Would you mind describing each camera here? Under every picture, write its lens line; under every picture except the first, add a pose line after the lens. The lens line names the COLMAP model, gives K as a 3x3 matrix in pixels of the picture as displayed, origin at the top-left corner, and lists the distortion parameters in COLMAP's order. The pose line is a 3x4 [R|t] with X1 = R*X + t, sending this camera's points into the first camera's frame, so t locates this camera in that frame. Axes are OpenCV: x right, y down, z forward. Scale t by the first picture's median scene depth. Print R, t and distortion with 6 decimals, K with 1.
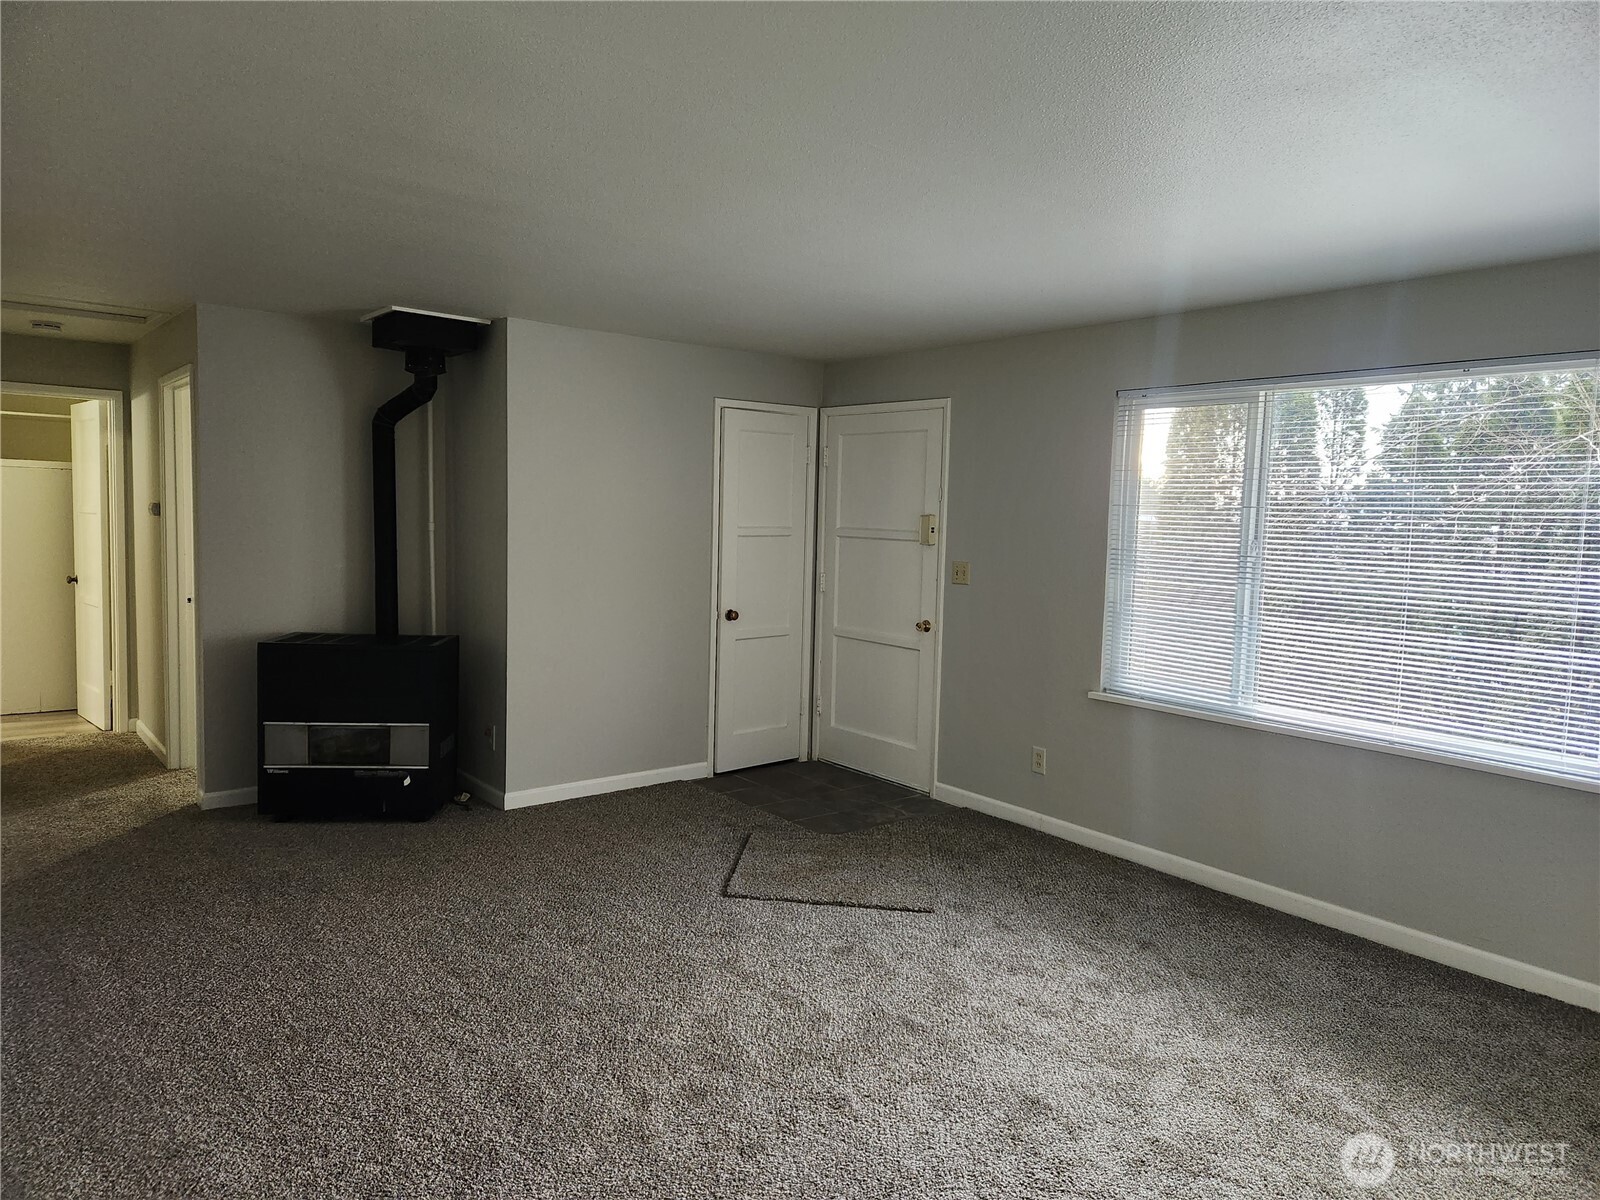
lens RADIAL K [[1074.2, 0, 804.5], [0, 1074.2, 591.5], [0, 0, 1]] dist [0.058132, -0.059654]
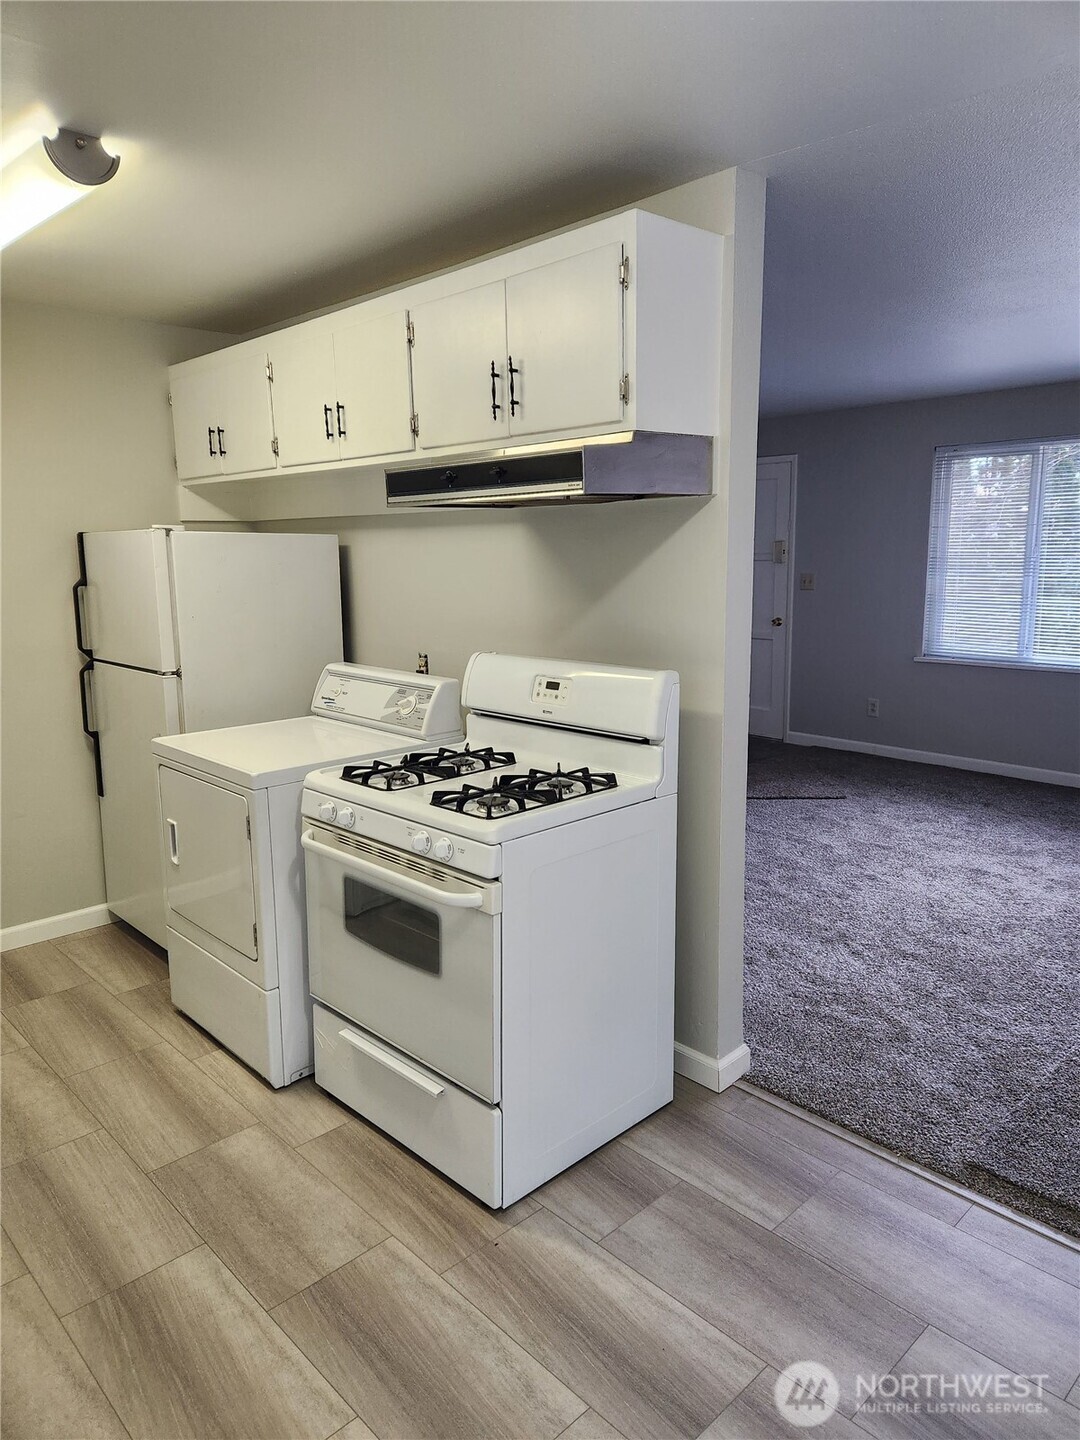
lens RADIAL K [[966.7, 0, 551.2], [0, 966.7, 723.3], [0, 0, 1]] dist [0.058132, -0.059654]
pose [[0.994967, -0.059830, 0.080375, -0.354825], [0.050929, 0.992784, 0.108565, 0.013763], [-0.086291, -0.103926, 0.990835, -0.294826]]
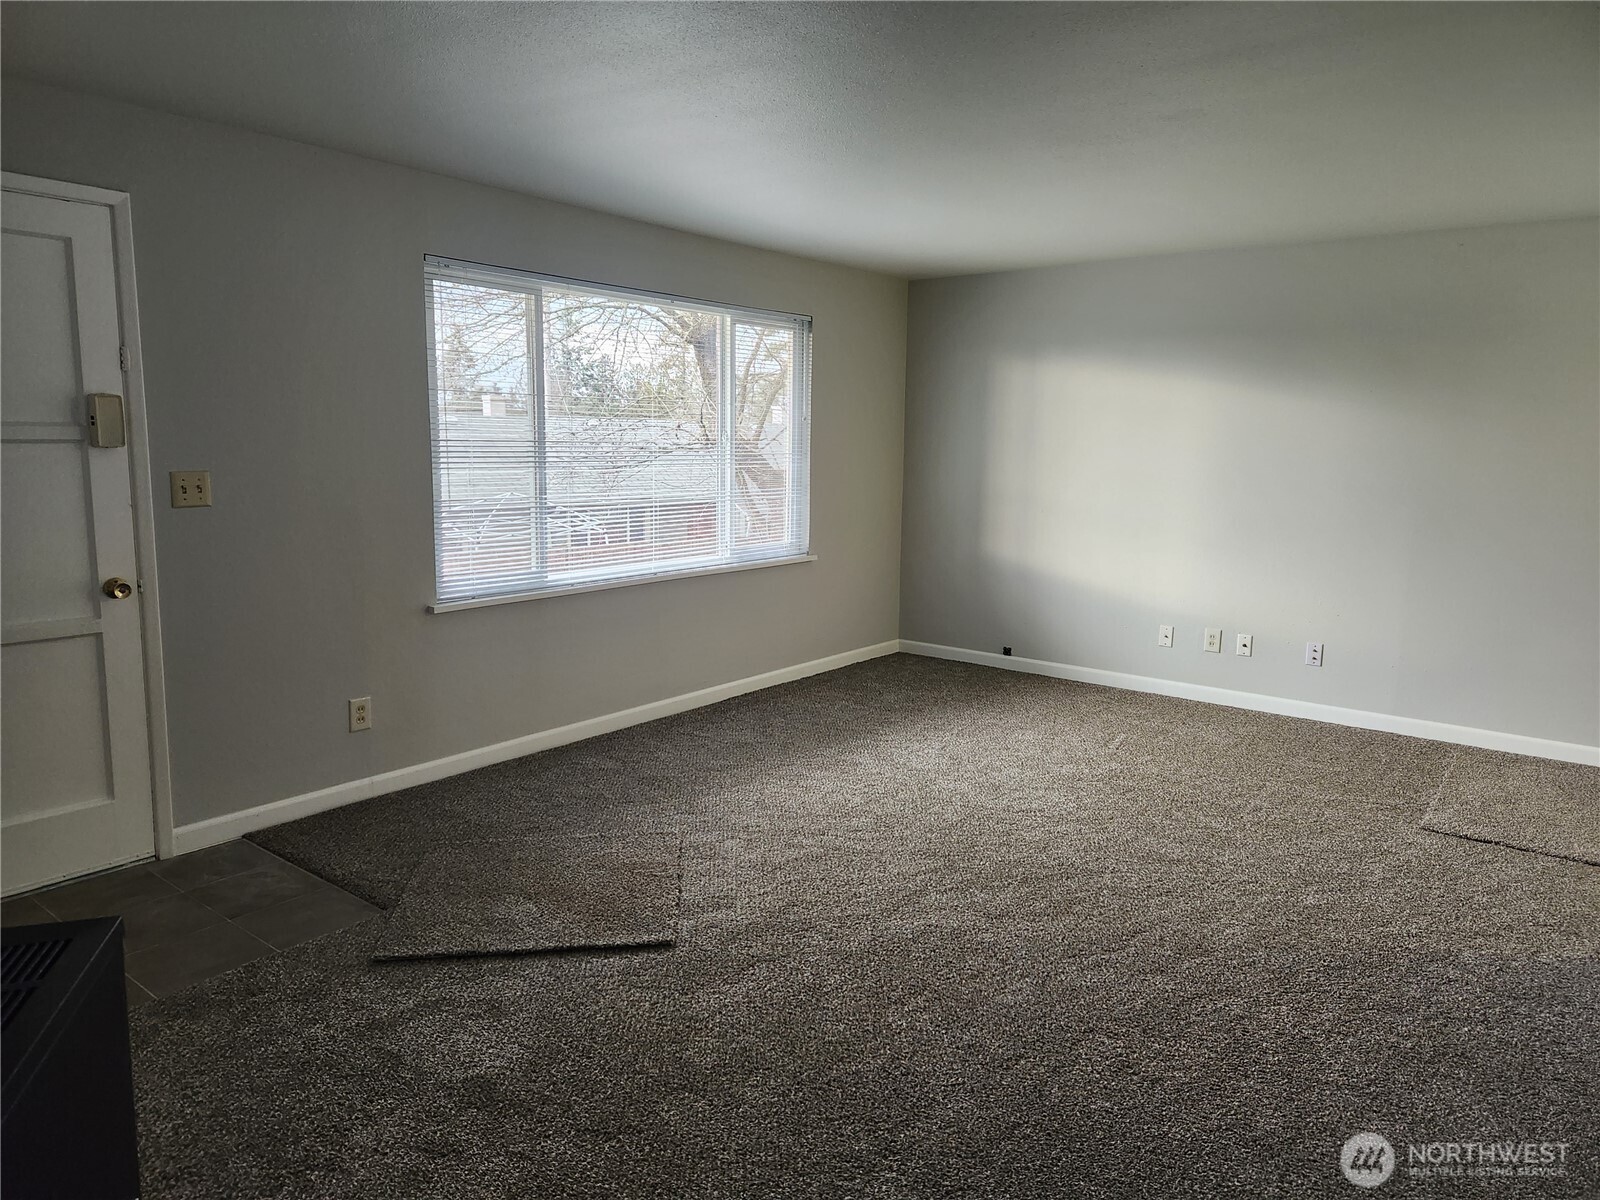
lens RADIAL K [[1074.2, 0, 803.6], [0, 1074.2, 603.1], [0, 0, 1]] dist [0.058132, -0.059654]
pose [[-0.258722, -0.185442, 0.947984, -0.662250], [0.044835, 0.978036, 0.203557, -0.076824], [-0.964911, 0.095168, -0.244725, 0.958373]]
